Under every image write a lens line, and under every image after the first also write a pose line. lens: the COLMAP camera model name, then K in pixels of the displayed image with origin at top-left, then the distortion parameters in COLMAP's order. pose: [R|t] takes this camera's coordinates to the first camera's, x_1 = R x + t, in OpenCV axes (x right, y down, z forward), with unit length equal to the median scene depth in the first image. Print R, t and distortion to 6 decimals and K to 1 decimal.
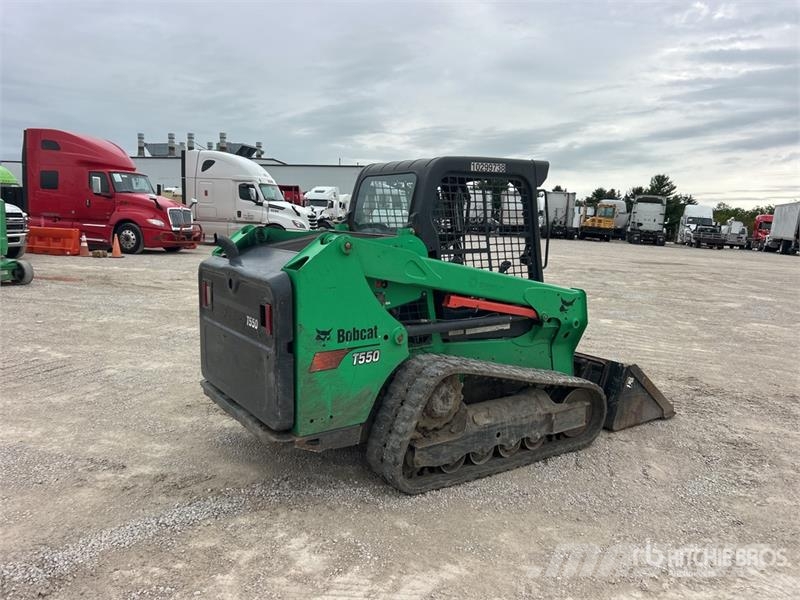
lens RADIAL K [[596.9, 0, 396.8], [0, 596.9, 303.7], [0, 0, 1]] dist [0.069905, -0.078497]
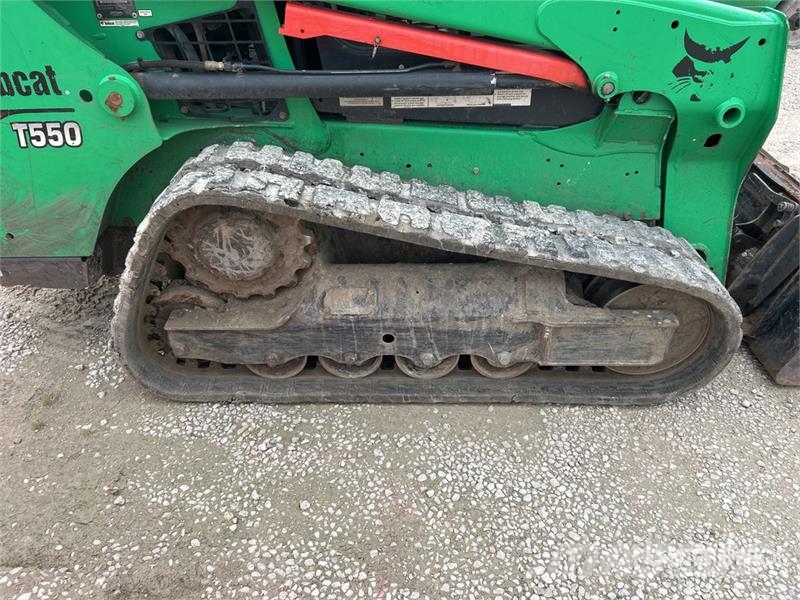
lens RADIAL K [[603.0, 0, 399.3], [0, 603.0, 306.7], [0, 0, 1]] dist [0.049252, -0.059397]
pose [[0.820724, 0.304423, -0.483465, 0.400084], [-0.059569, 0.887202, 0.457520, -0.024349], [0.568211, -0.346697, 0.746282, 0.653406]]
